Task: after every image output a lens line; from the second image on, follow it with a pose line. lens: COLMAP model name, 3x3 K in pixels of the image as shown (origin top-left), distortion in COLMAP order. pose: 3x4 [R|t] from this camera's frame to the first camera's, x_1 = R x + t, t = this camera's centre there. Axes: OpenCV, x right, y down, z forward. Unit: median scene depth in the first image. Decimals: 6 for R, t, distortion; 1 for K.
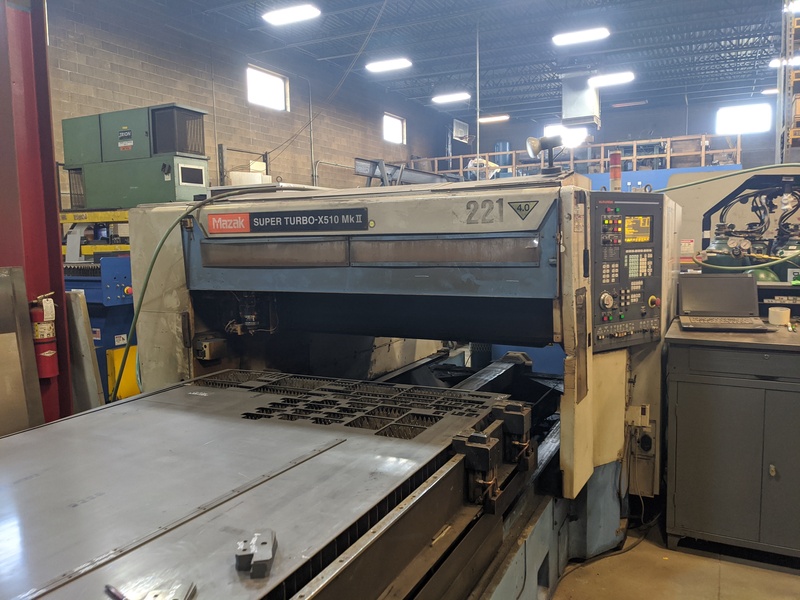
lens RADIAL K [[623.7, 0, 398.4], [0, 623.7, 309.5], [0, 0, 1]] dist [0.087395, -0.129778]
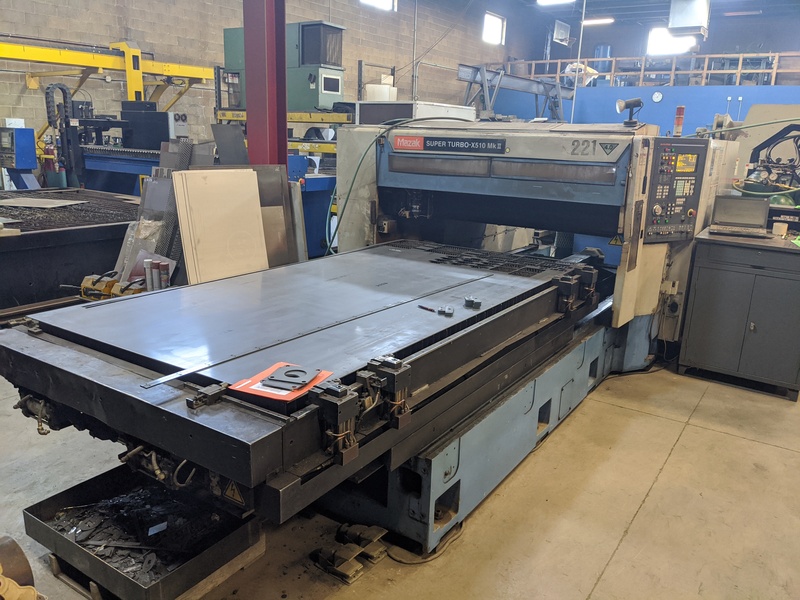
lens RADIAL K [[623.7, 0, 398.4], [0, 623.7, 309.5], [0, 0, 1]] dist [0.087395, -0.129778]
pose [[0.990715, 0.085181, -0.105965, -0.099969], [-0.067603, 0.984859, 0.159635, 0.019525], [0.117959, -0.150990, 0.981472, -0.556207]]
